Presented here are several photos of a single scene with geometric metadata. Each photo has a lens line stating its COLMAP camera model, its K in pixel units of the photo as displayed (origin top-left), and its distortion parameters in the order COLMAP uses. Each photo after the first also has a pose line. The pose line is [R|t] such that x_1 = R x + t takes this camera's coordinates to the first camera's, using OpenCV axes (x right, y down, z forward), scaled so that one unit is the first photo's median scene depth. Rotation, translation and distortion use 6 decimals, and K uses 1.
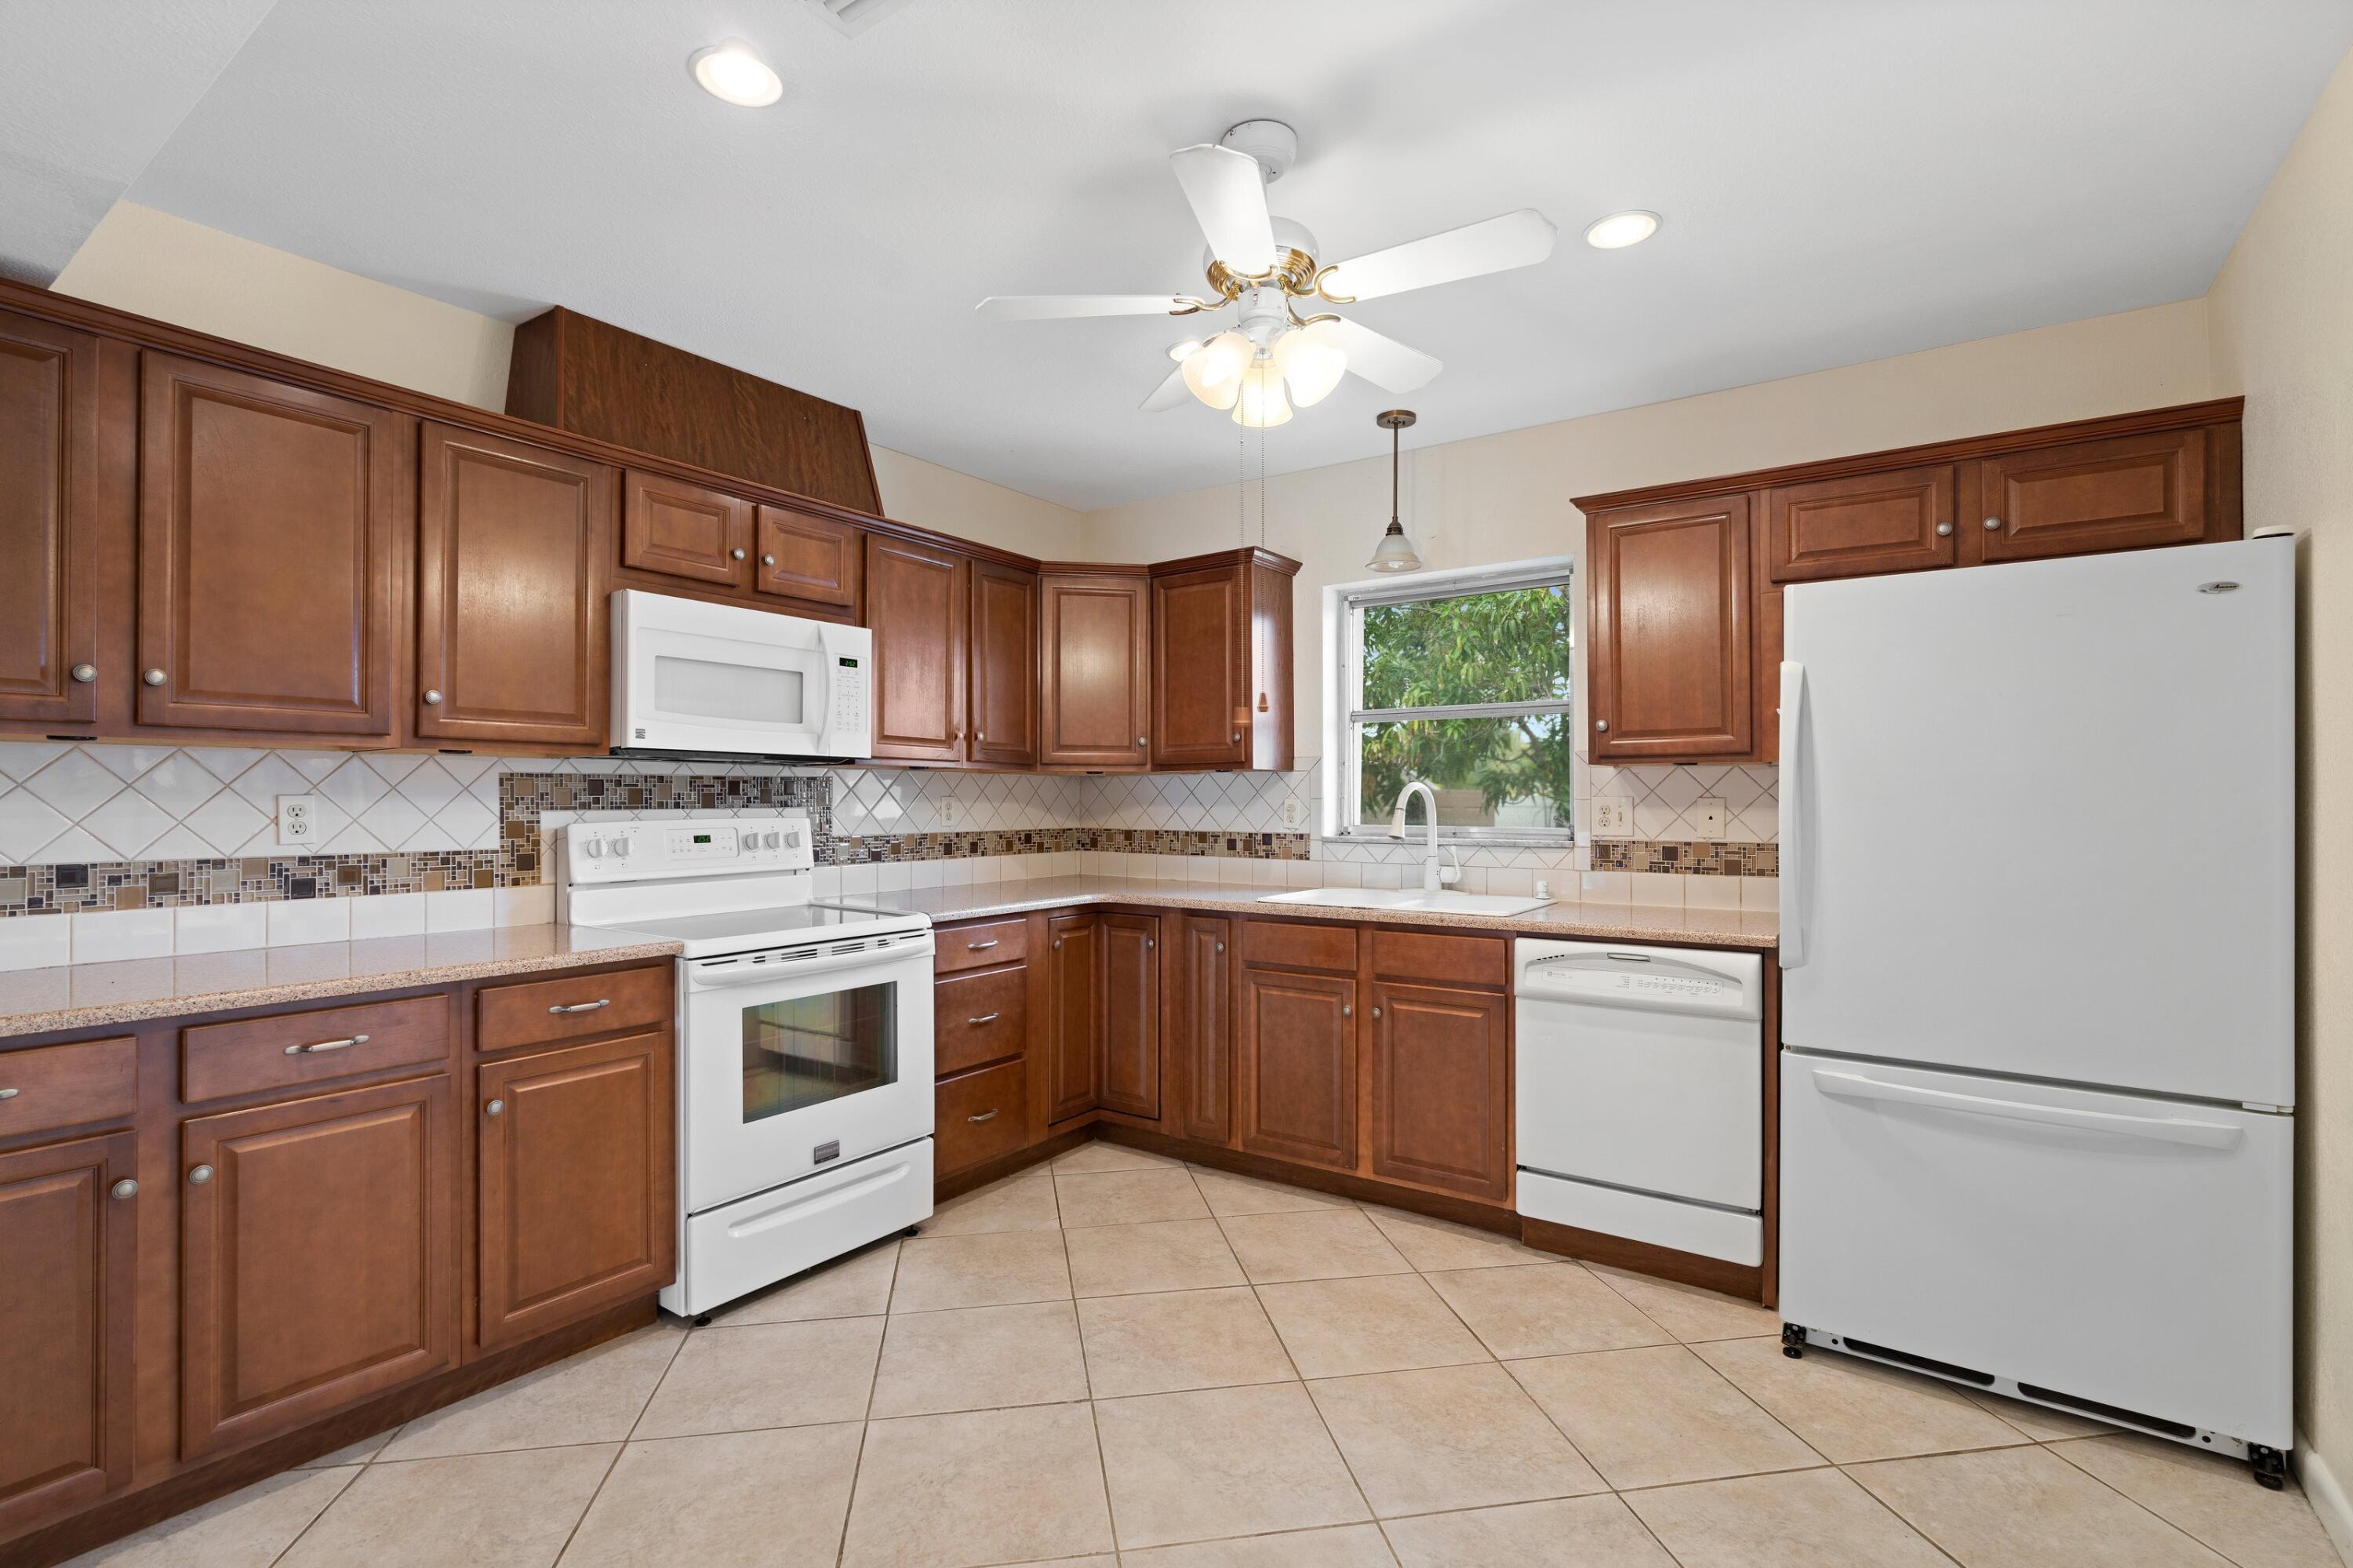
lens RADIAL K [[1079.0, 0, 1179.5], [0, 1079.0, 795.2], [0, 0, 1]] dist [-0.000539, 0.000905]
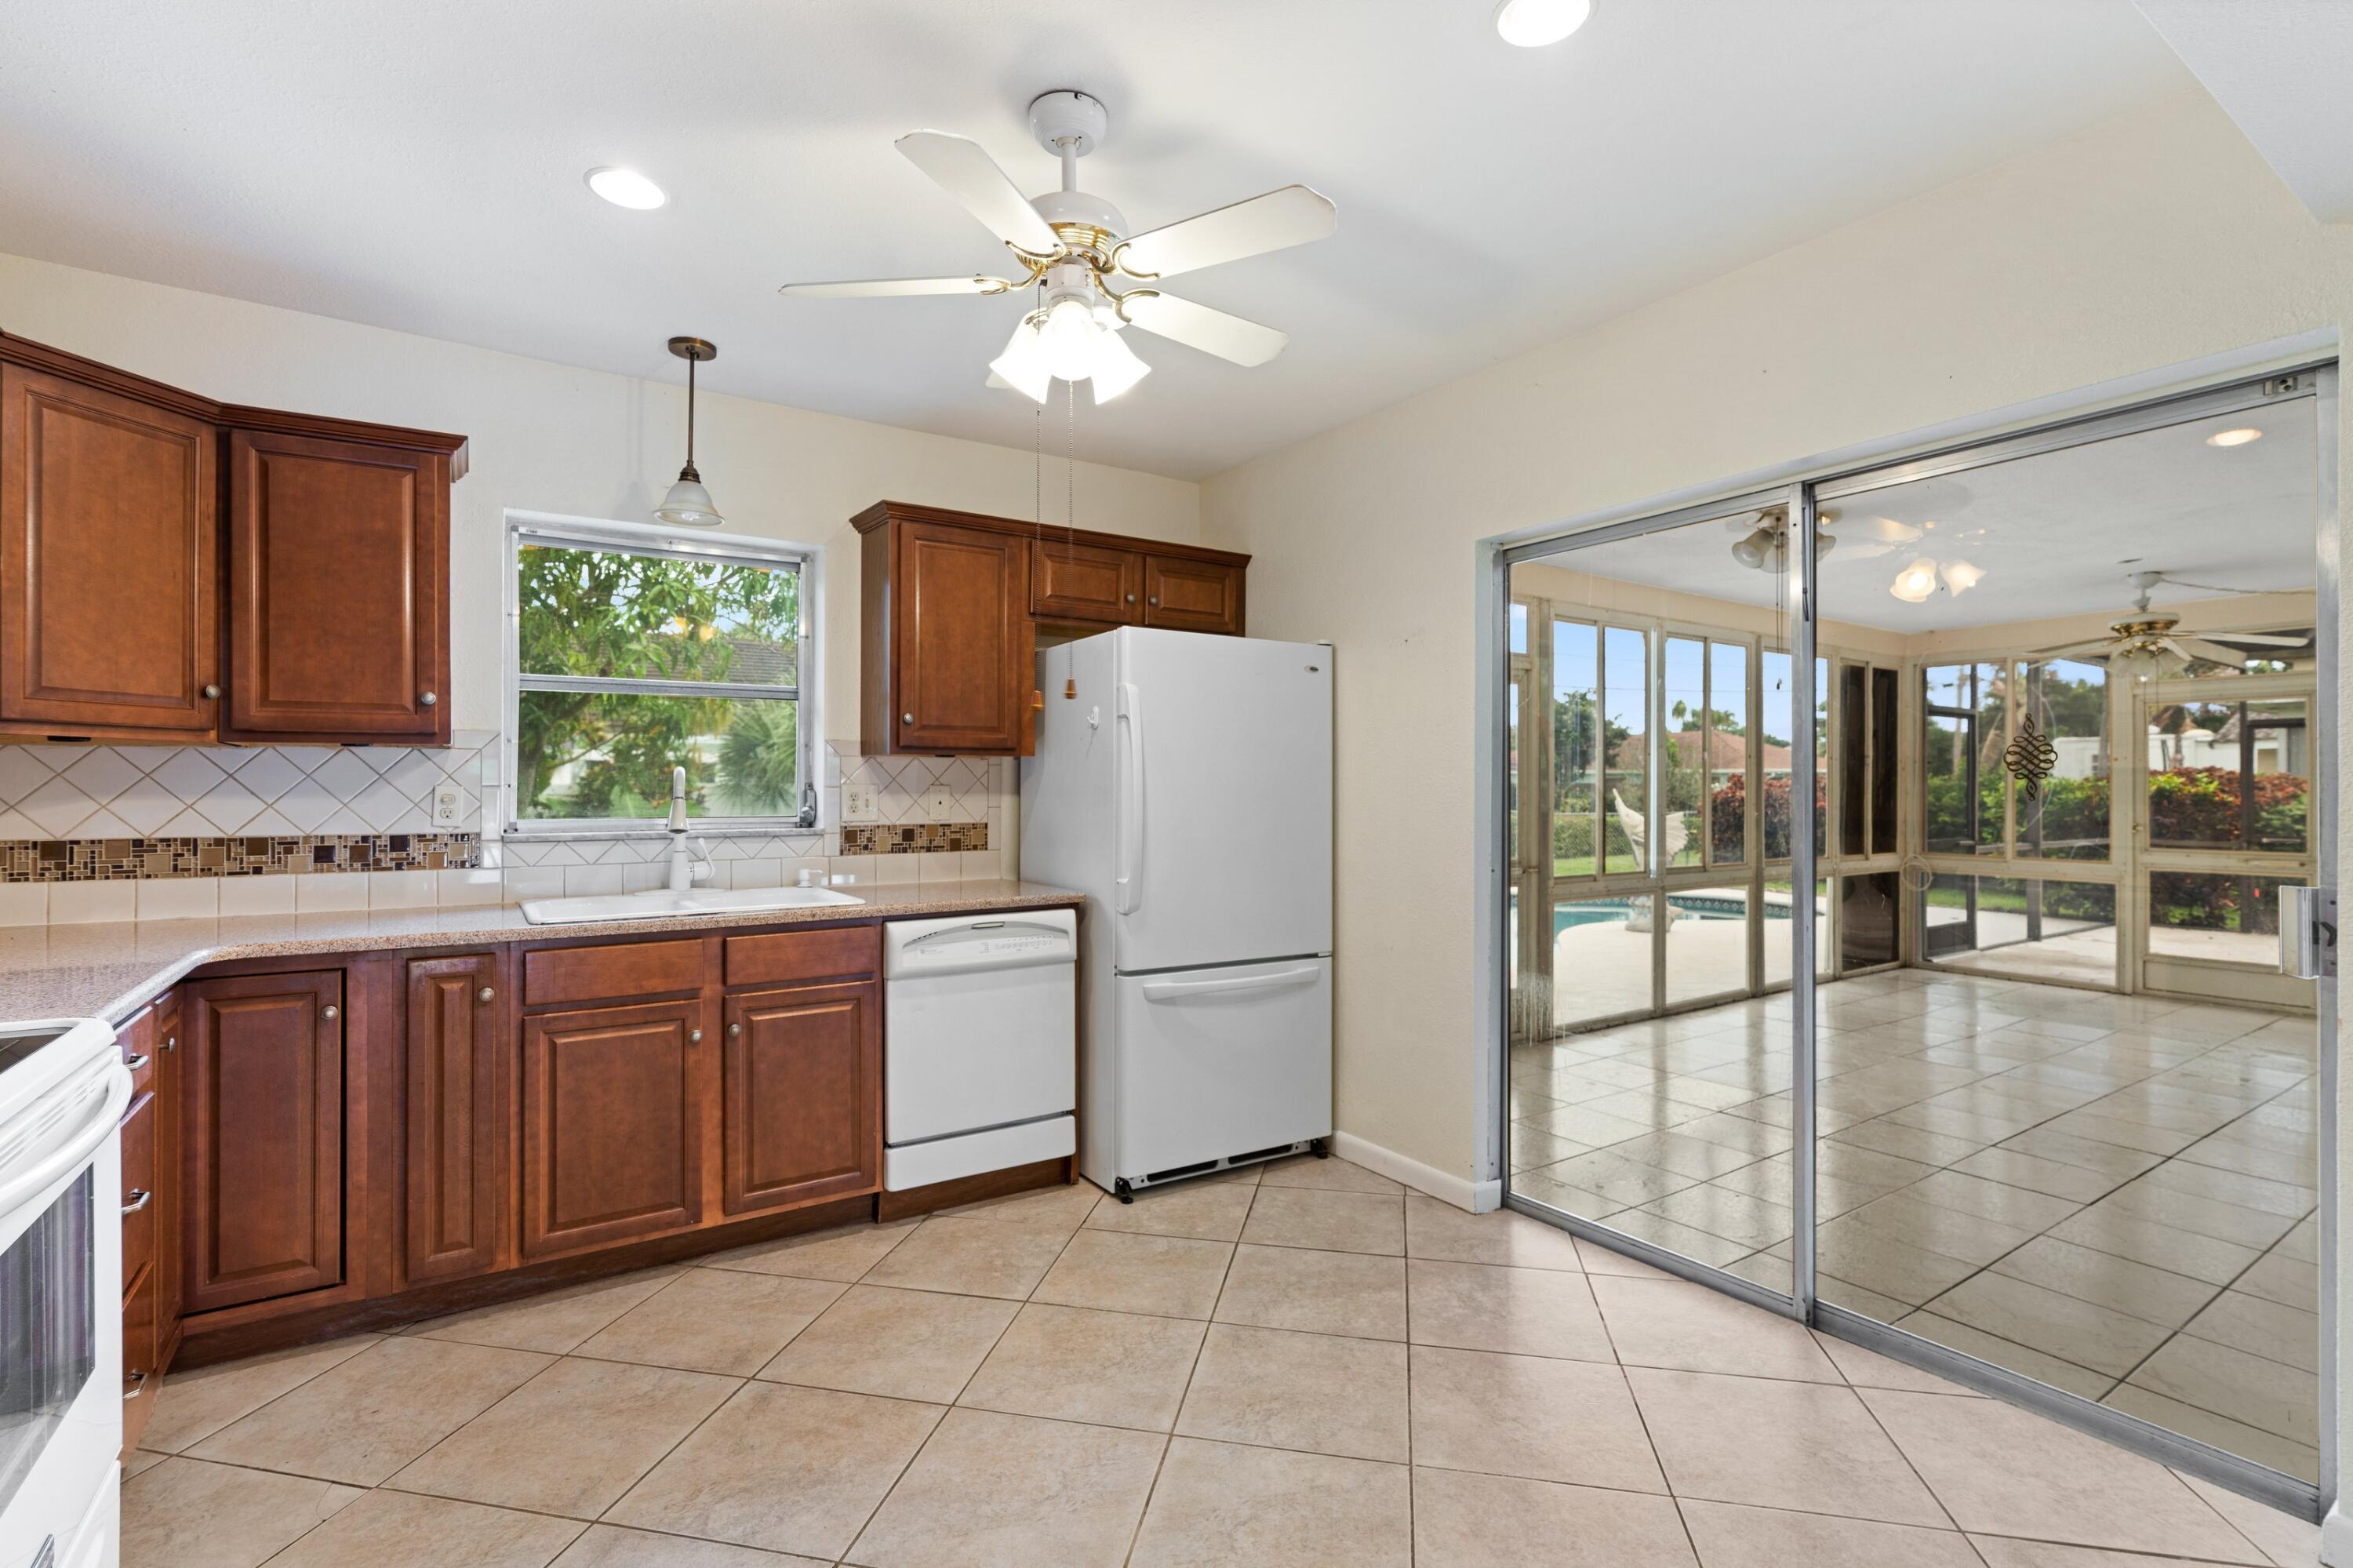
lens RADIAL K [[1079.1, 0, 1175.6], [0, 1079.1, 784.7], [0, 0, 1]] dist [-0.000484, 0.000681]
pose [[0.372941, 0.000929, 0.927855, -0.499277], [-0.003714, 0.999993, 0.000492, 0.000167], [-0.927848, -0.003630, 0.372942, 0.342618]]
